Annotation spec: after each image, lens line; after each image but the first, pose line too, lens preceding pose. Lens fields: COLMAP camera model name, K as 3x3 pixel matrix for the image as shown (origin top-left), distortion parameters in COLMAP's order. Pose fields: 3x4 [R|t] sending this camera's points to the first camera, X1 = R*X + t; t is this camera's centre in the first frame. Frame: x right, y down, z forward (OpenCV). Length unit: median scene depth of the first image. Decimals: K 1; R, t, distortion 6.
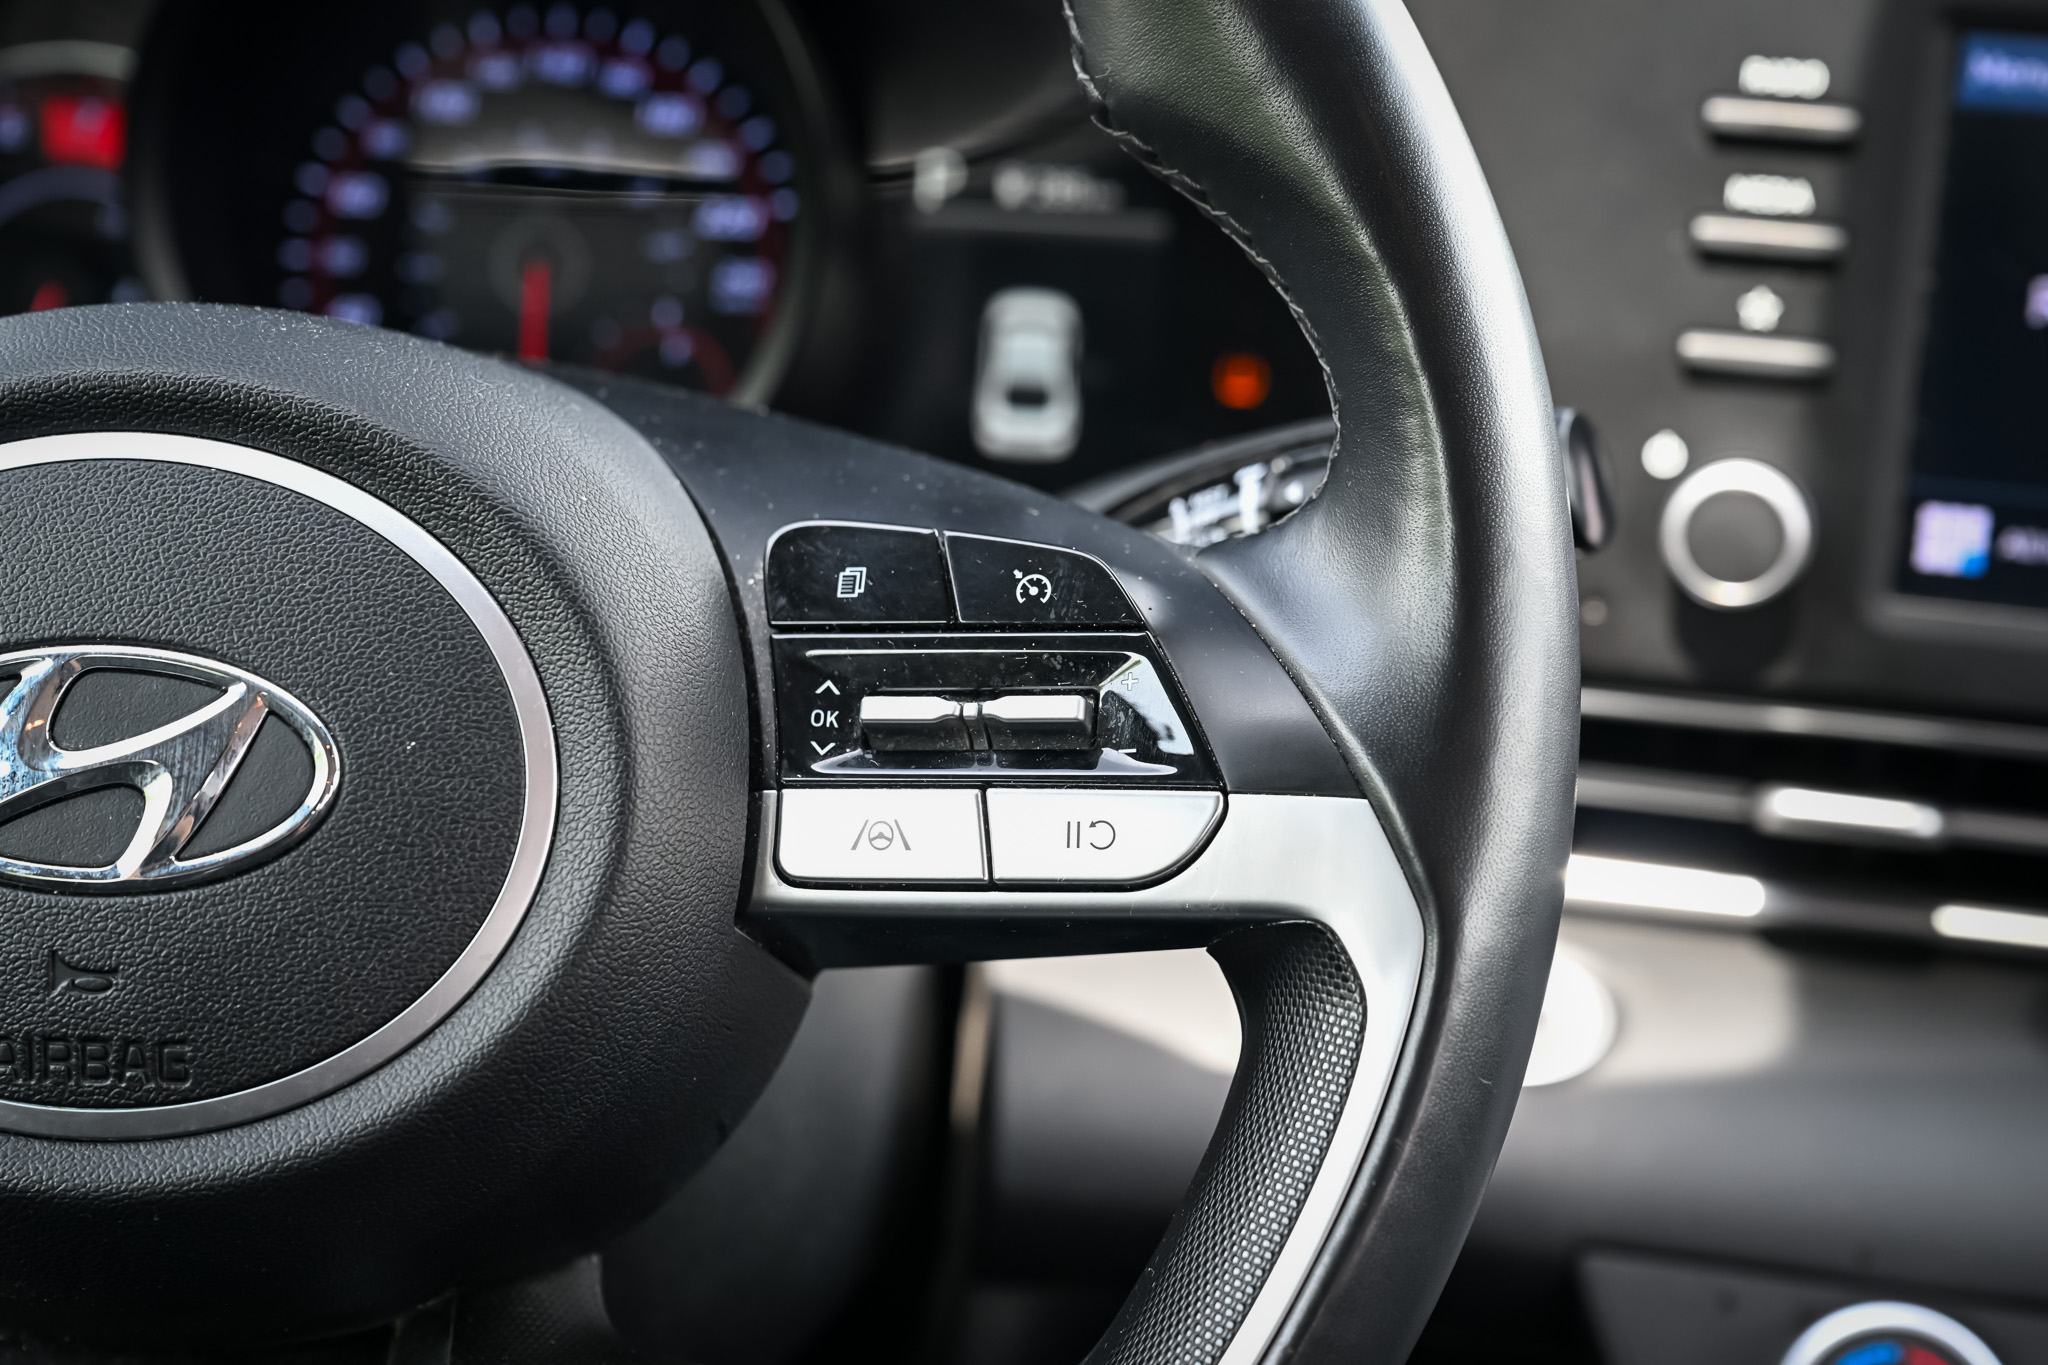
lens RADIAL K [[3908.2, 0, 1010.2], [0, 3908.2, 680.1], [0, 0, 1]] dist [0.004353, 0.000000]
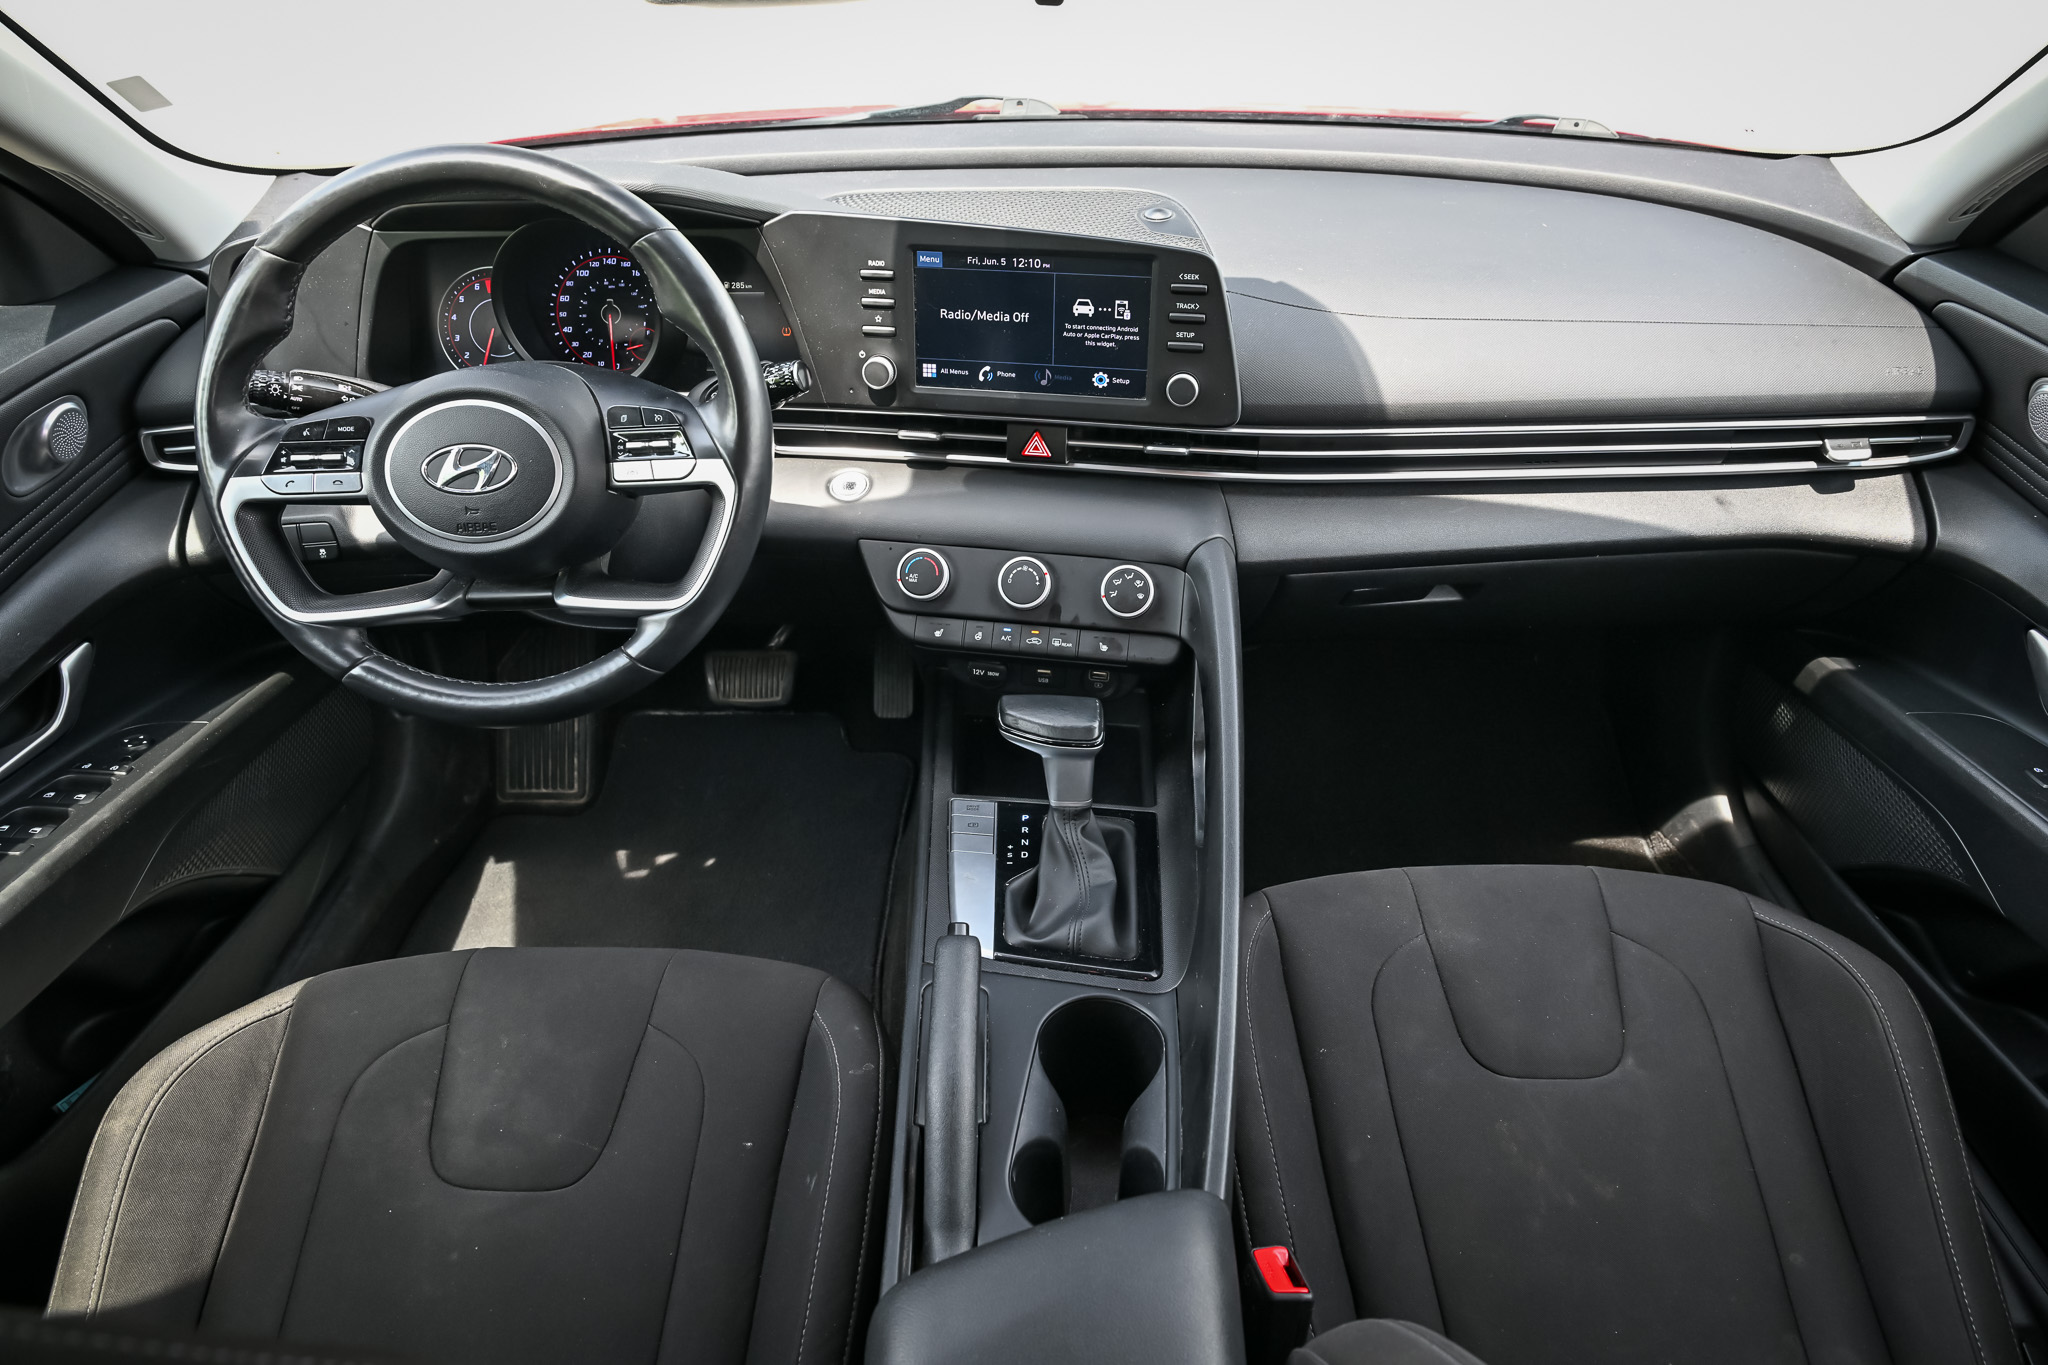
lens RADIAL K [[1371.7, 0, 1023.2], [0, 1371.7, 690.5], [0, 0, 1]] dist [-0.003438, 0.001755]
pose [[0.997885, -0.065007, -0.000564, 0.442367], [0.062947, 0.964014, 0.258290, -0.109845], [-0.016247, -0.257779, 0.966067, -0.759755]]
